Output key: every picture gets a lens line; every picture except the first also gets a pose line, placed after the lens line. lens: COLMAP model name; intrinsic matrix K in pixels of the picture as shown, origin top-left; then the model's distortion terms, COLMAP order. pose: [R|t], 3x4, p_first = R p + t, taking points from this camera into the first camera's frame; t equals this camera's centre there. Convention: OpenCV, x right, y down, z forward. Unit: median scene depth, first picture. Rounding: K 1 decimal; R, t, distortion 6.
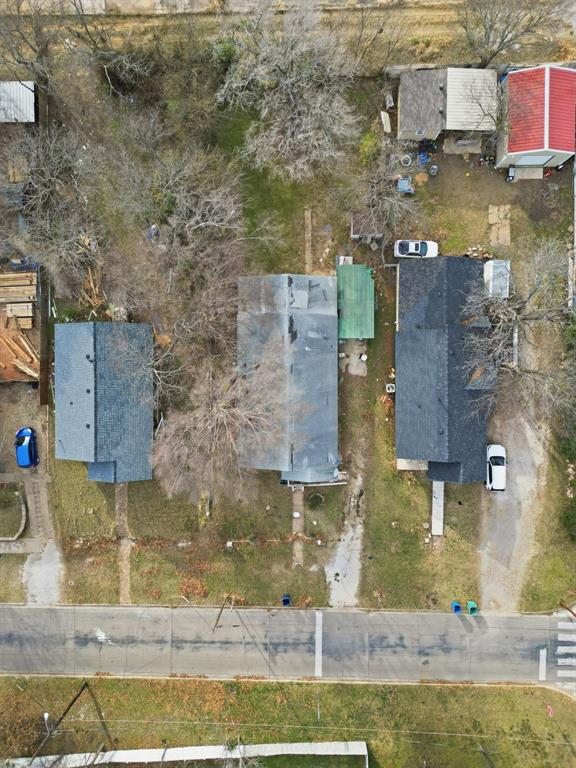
lens RADIAL K [[534.7, 0, 287.3], [0, 534.7, 388.9], [0, 0, 1]] dist [0.079720, -0.071575]
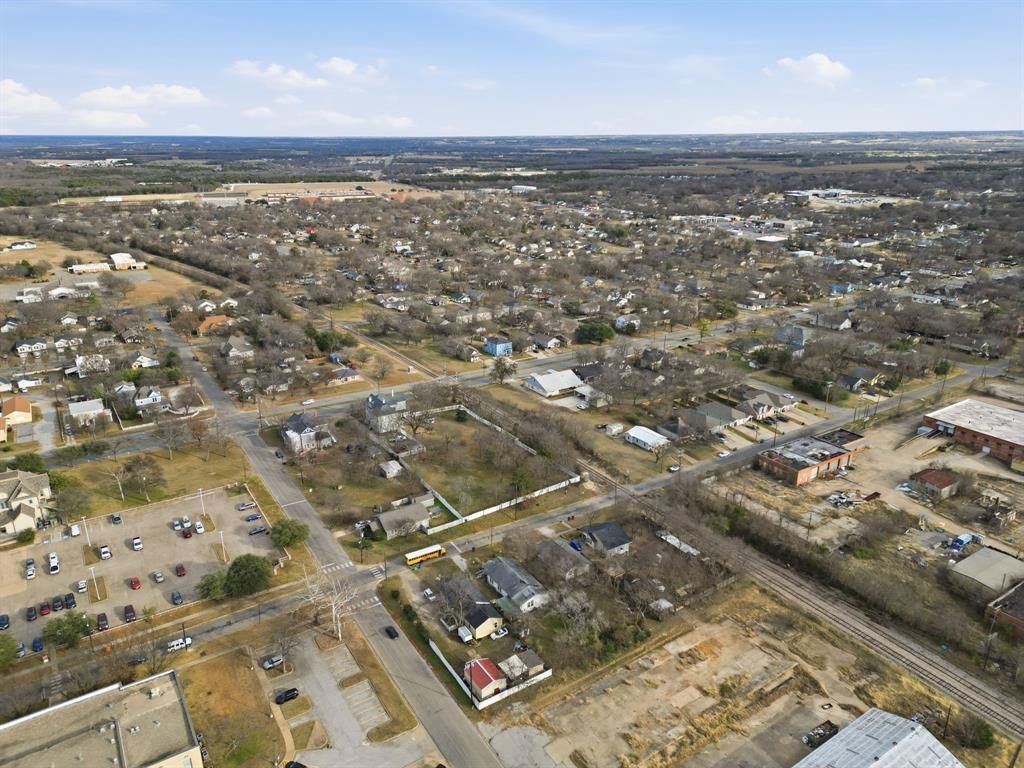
lens RADIAL K [[712.9, 0, 509.7], [0, 712.9, 379.1], [0, 0, 1]] dist [0.079720, -0.071575]
pose [[-0.843431, 0.186364, -0.503878, 1.591759], [-0.537236, -0.295105, 0.790121, -2.465313], [-0.001447, 0.937114, 0.349022, -1.187267]]
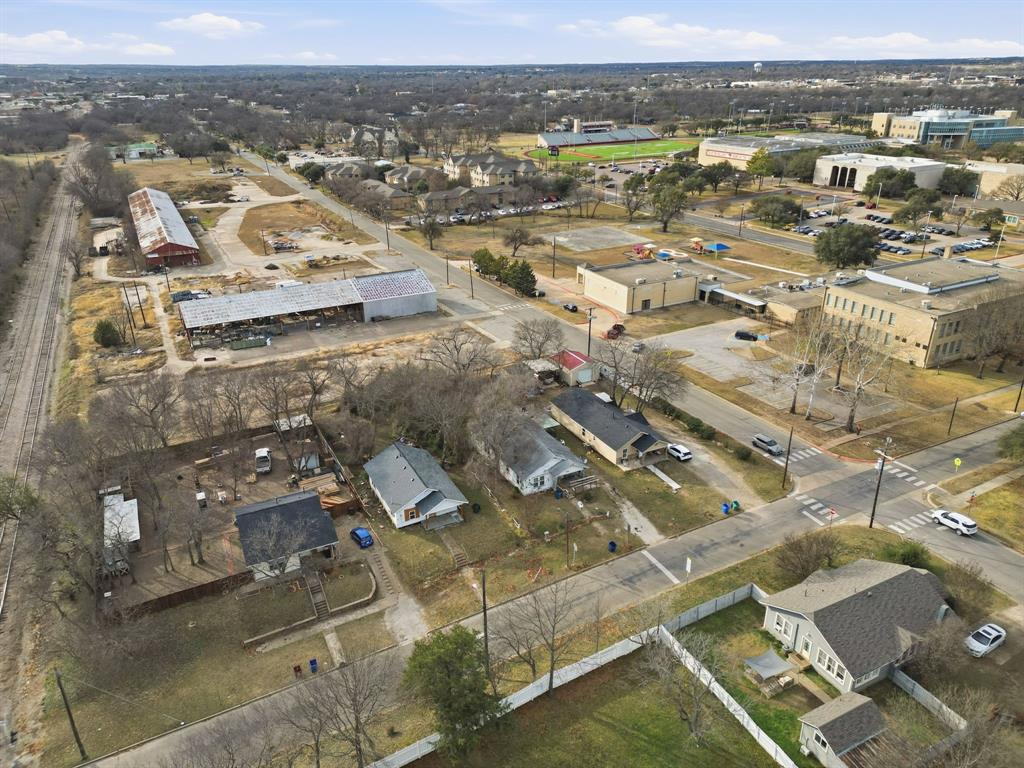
lens RADIAL K [[712.9, 0, 510.7], [0, 712.9, 379.0], [0, 0, 1]] dist [0.079720, -0.071575]
pose [[0.890781, -0.183193, 0.415872, -0.777249], [0.454212, 0.330388, -0.827366, 1.454308], [0.014169, 0.925896, 0.377512, 0.072479]]
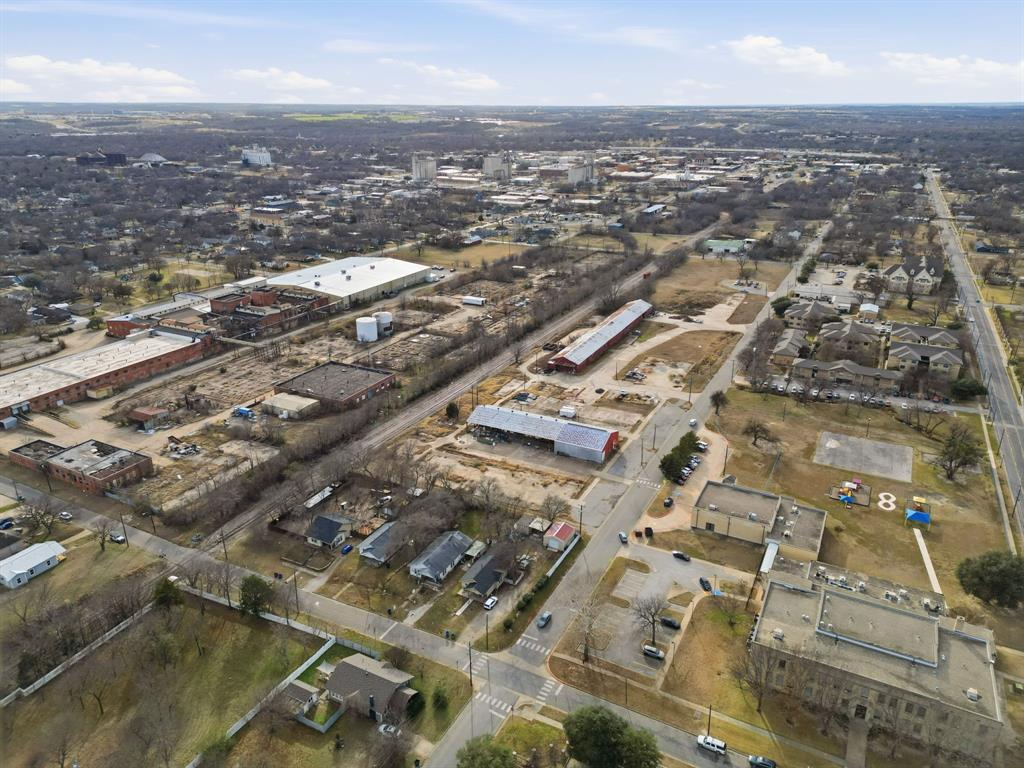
lens RADIAL K [[712.9, 0, 514.5], [0, 712.9, 385.8], [0, 0, 1]] dist [0.079720, -0.071575]
pose [[0.887207, 0.179263, -0.425121, 1.674599], [-0.460902, 0.302824, -0.834186, 2.502110], [-0.020802, 0.936035, 0.351290, -1.081363]]
